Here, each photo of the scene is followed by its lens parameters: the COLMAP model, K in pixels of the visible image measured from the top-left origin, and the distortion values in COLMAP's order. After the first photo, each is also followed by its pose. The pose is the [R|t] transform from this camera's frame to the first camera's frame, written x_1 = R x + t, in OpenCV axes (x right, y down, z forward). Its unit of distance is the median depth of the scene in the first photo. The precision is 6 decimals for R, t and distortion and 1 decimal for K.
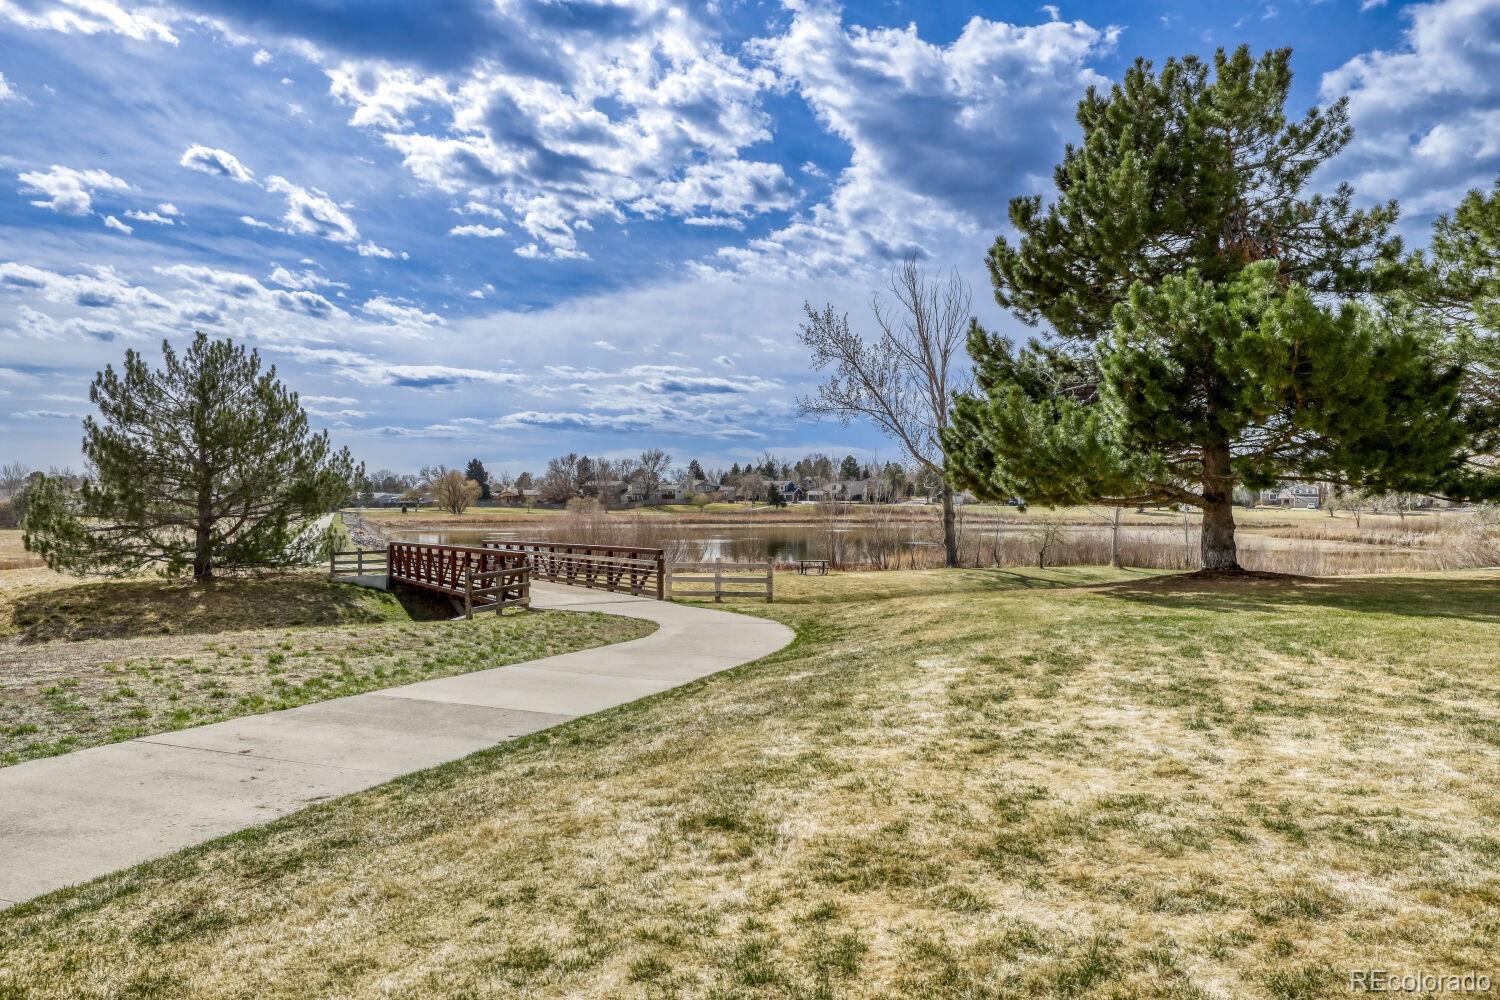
lens RADIAL K [[963.3, 0, 750.0], [0, 963.3, 500.0], [0, 0, 1]] dist [0.023899, -0.000481]
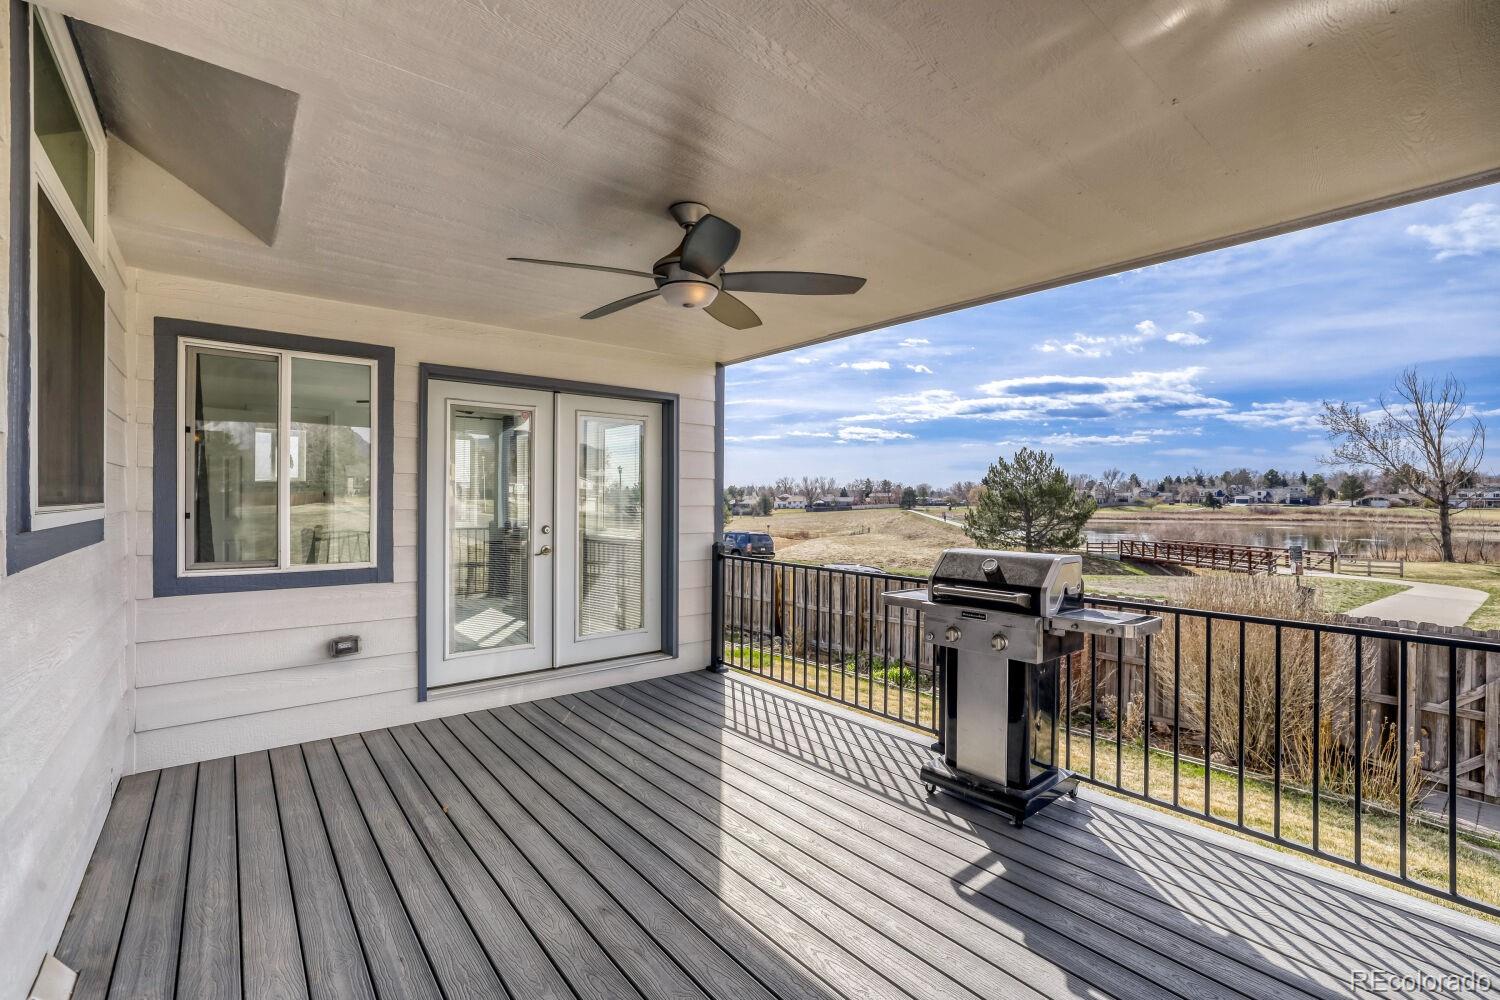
lens RADIAL K [[646.8, 0, 748.6], [0, 646.8, 510.0], [0, 0, 1]] dist [-0.017090, 0.000549]
pose [[0.859786, 0.008374, -0.510585, -0.083604], [0.003344, 0.999752, 0.022029, -0.014177], [0.510643, -0.020648, 0.859545, -0.168293]]
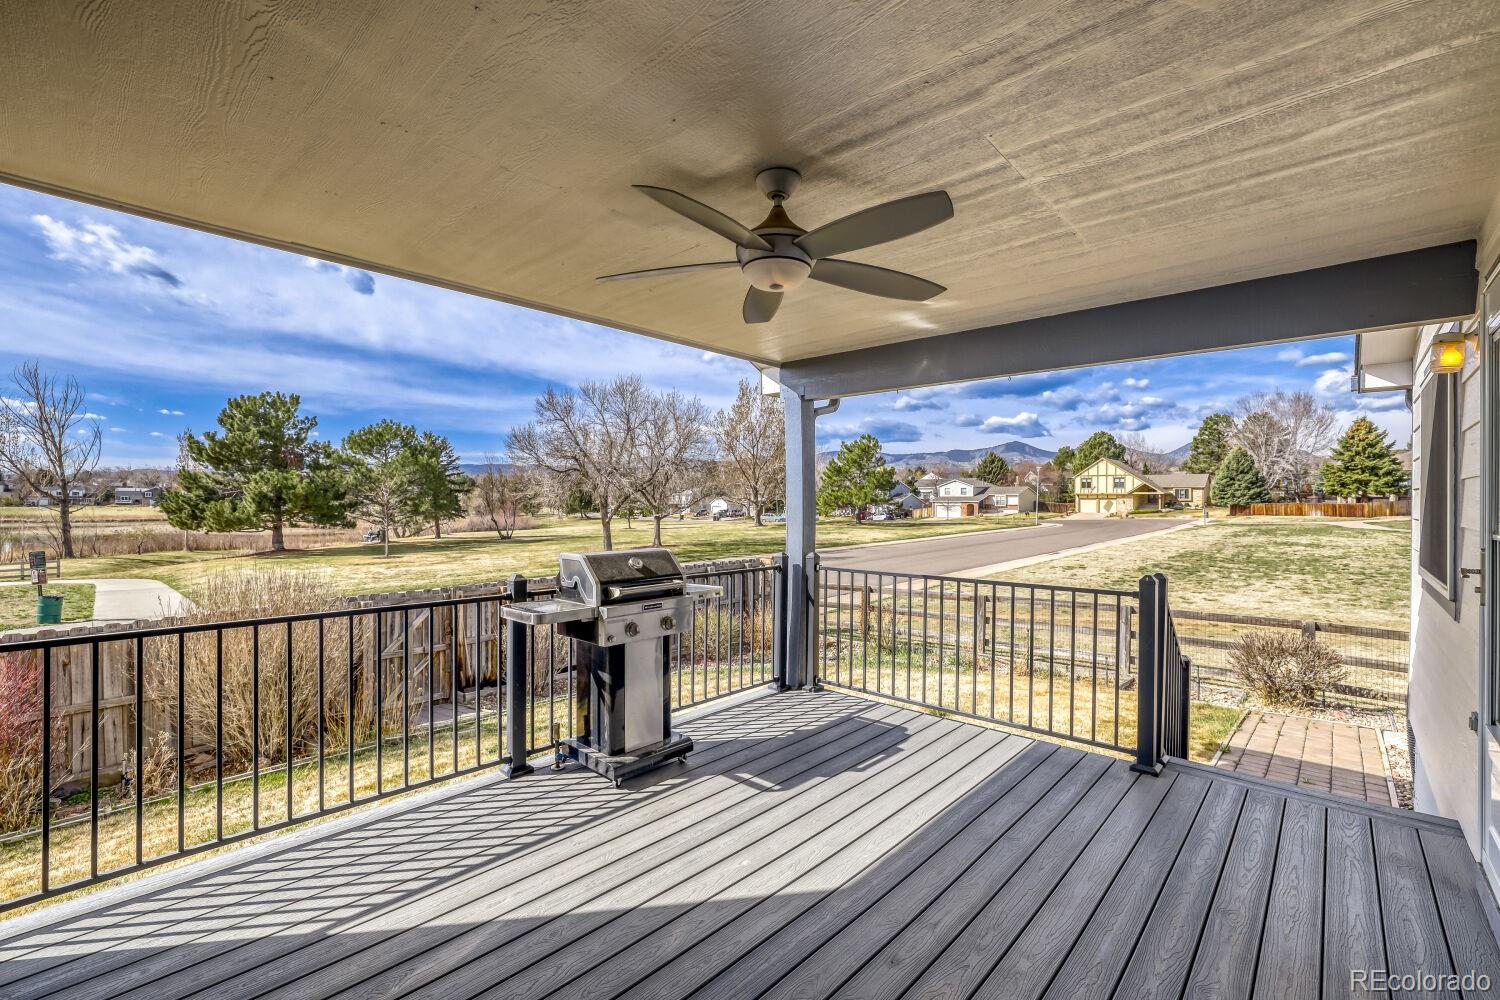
lens RADIAL K [[650.6, 0, 744.8], [0, 650.6, 498.5], [0, 0, 1]] dist [-0.018728, 0.000762]
pose [[0.405881, 0.002425, 0.913923, -0.104757], [-0.009051, 0.999958, 0.001367, -0.014221], [-0.913881, -0.008827, 0.405886, -0.160899]]
